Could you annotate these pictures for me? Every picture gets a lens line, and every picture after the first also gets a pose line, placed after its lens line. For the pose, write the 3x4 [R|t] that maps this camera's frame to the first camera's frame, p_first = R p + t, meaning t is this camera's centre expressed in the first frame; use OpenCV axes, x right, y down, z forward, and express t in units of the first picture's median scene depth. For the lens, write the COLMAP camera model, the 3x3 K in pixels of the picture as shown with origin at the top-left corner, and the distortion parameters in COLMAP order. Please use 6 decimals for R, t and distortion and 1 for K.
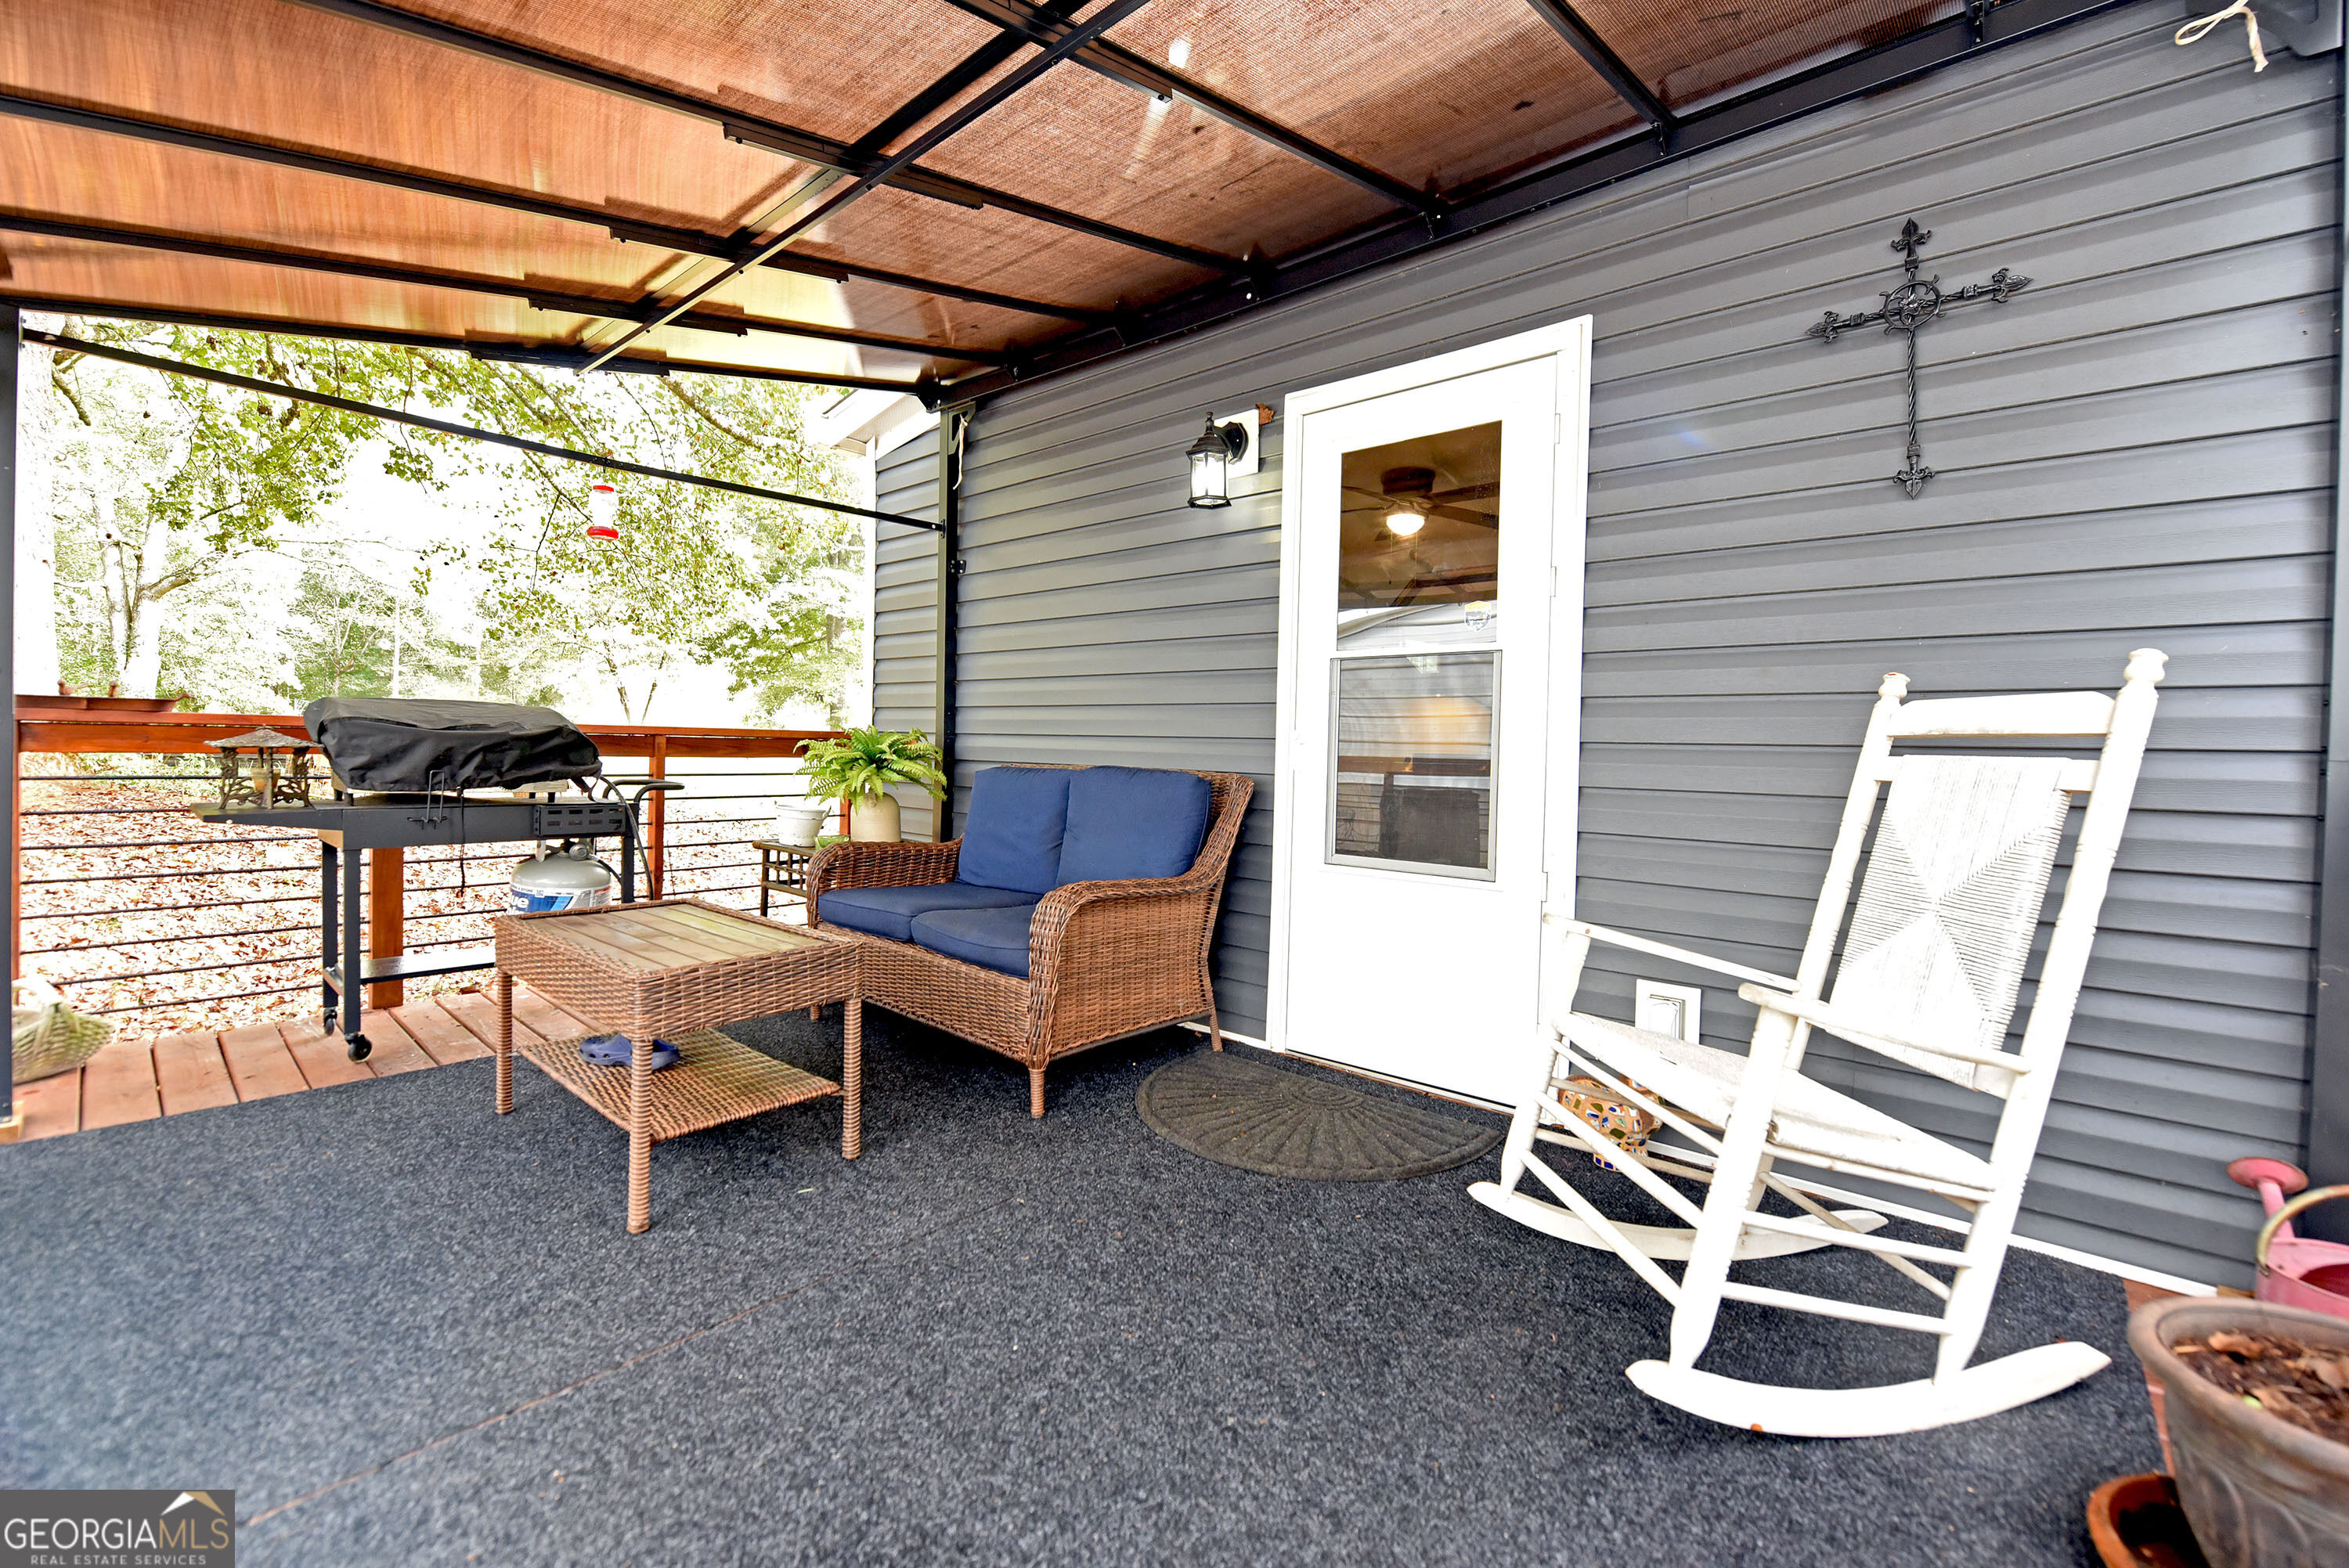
lens RADIAL K [[993.3, 0, 1170.4], [0, 993.3, 774.9], [0, 0, 1]] dist [-0.001001, -0.000103]
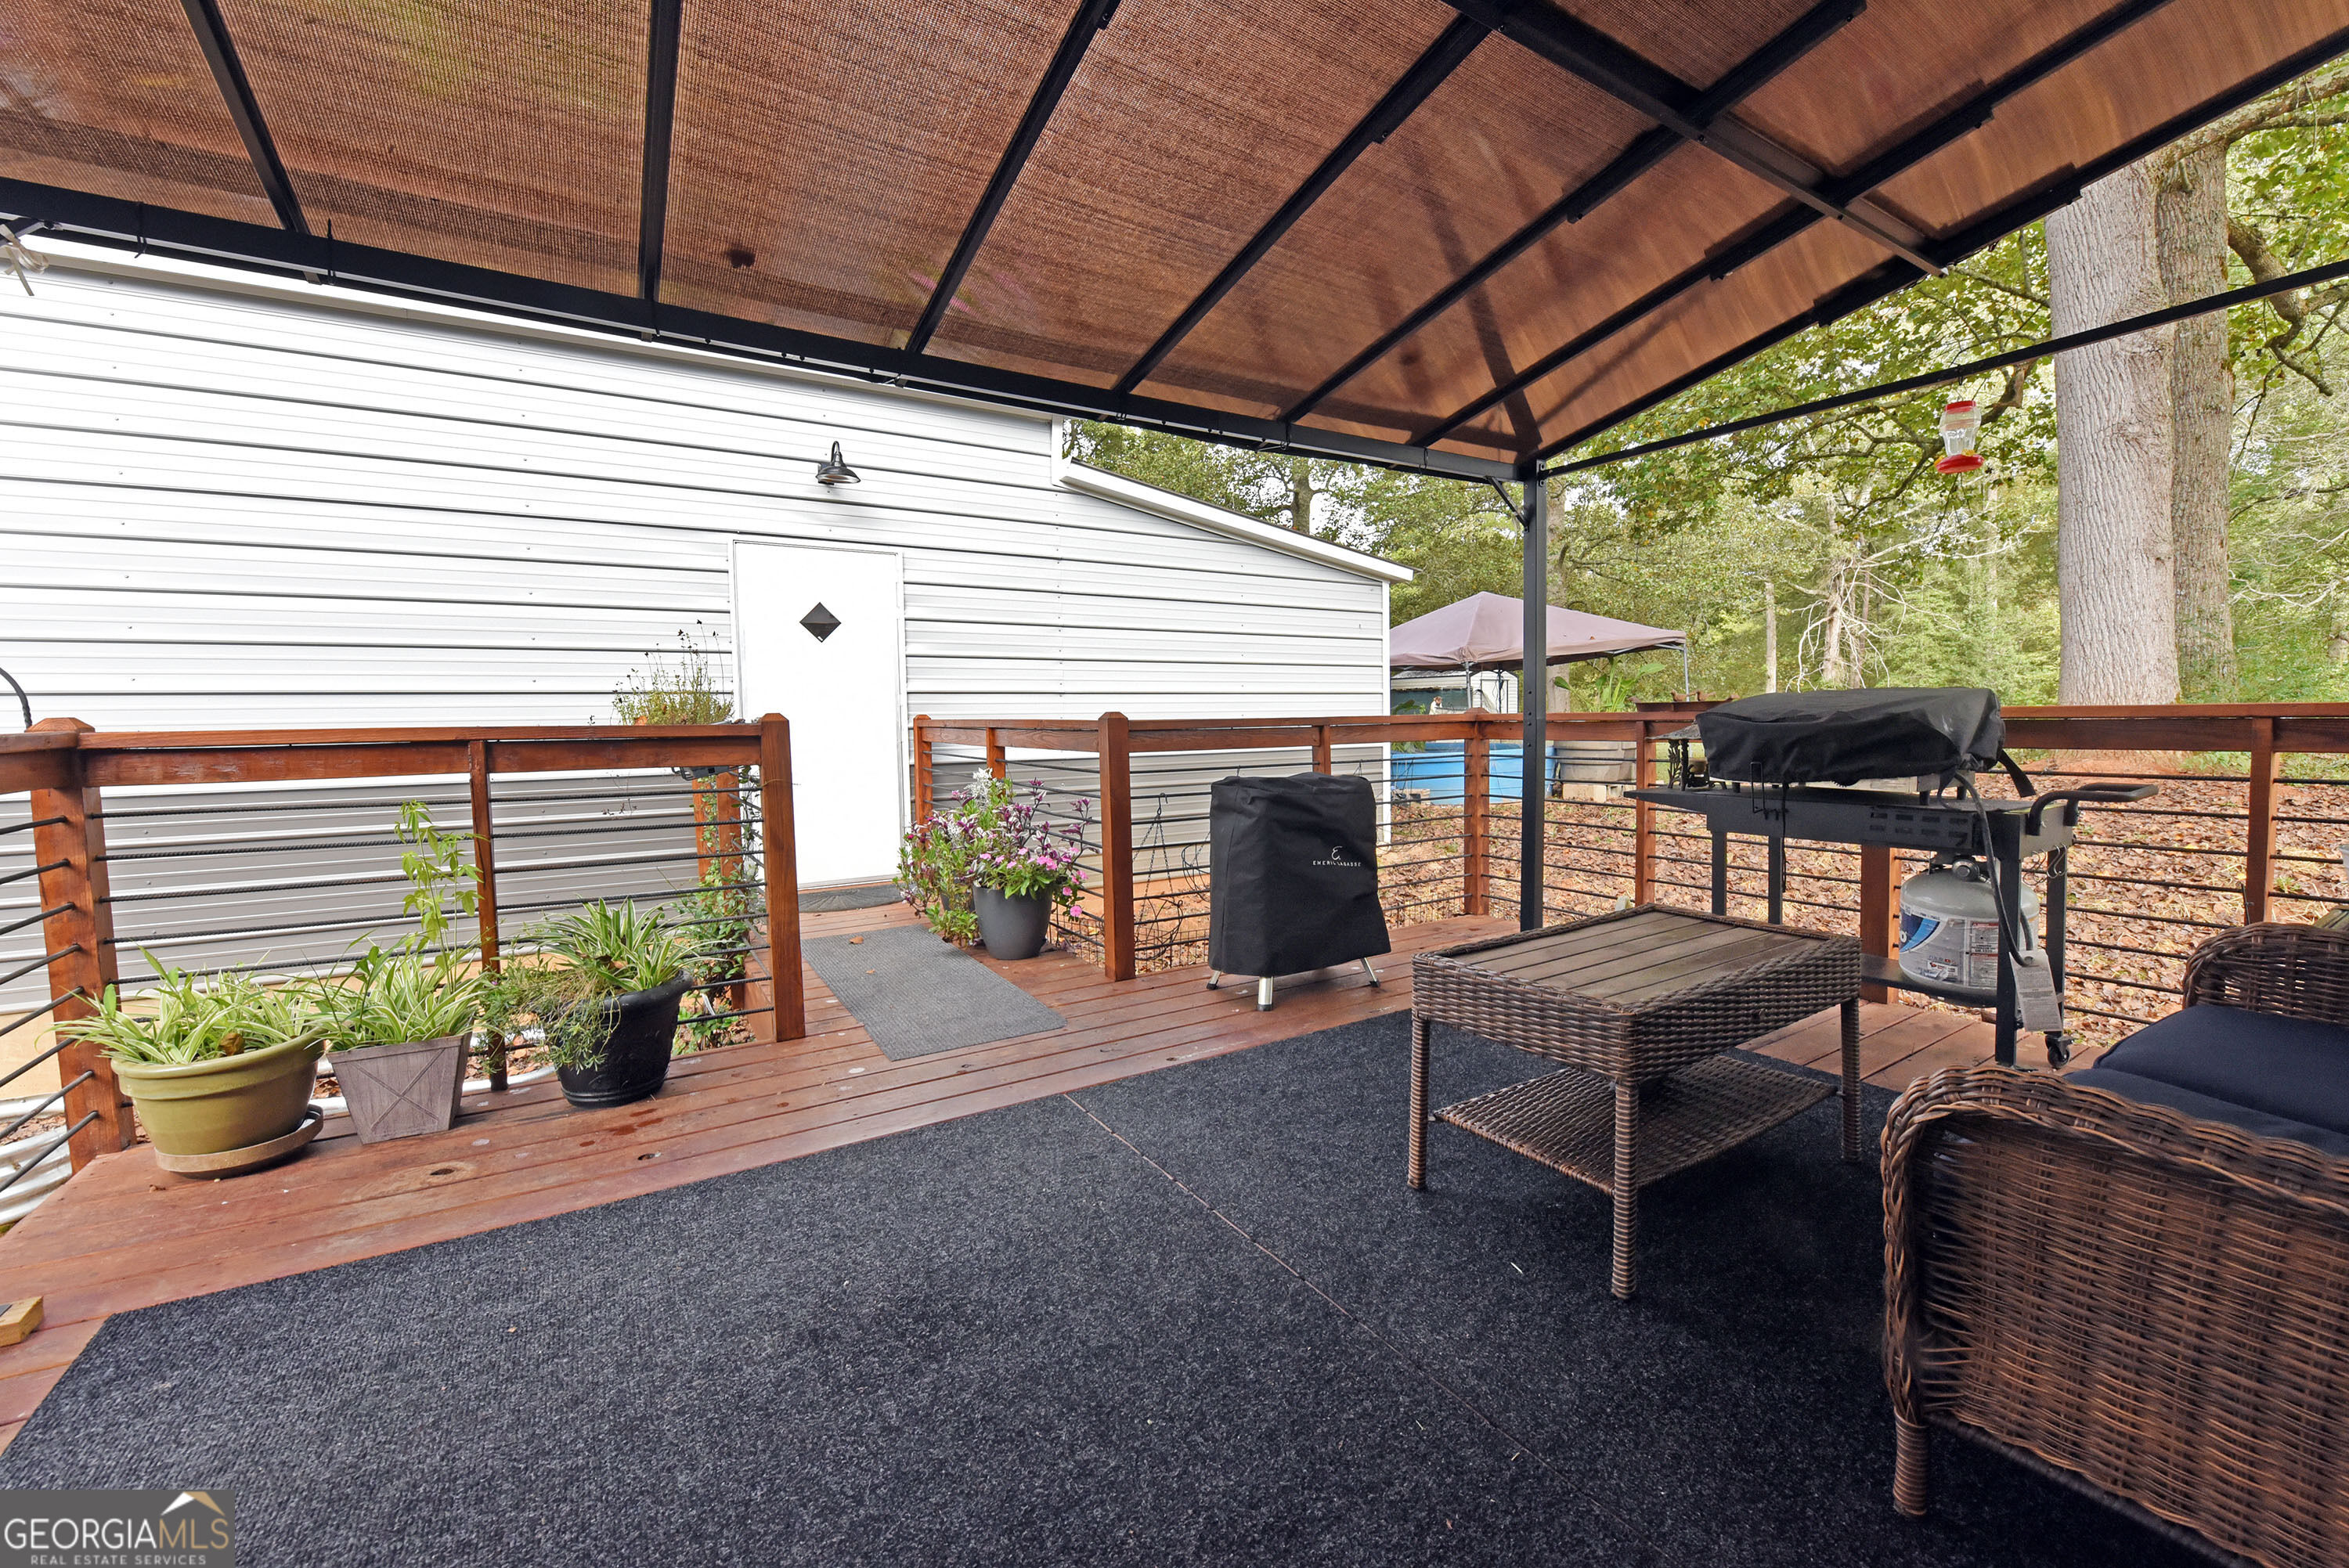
lens RADIAL K [[937.5, 0, 1170.5], [0, 937.5, 776.2], [0, 0, 1]] dist [-0.017275, -0.001065]
pose [[-0.288553, 0.042890, -0.956503, 0.579934], [-0.018626, 0.998556, 0.050395, -0.045711], [0.957283, 0.032357, -0.287338, 1.165389]]
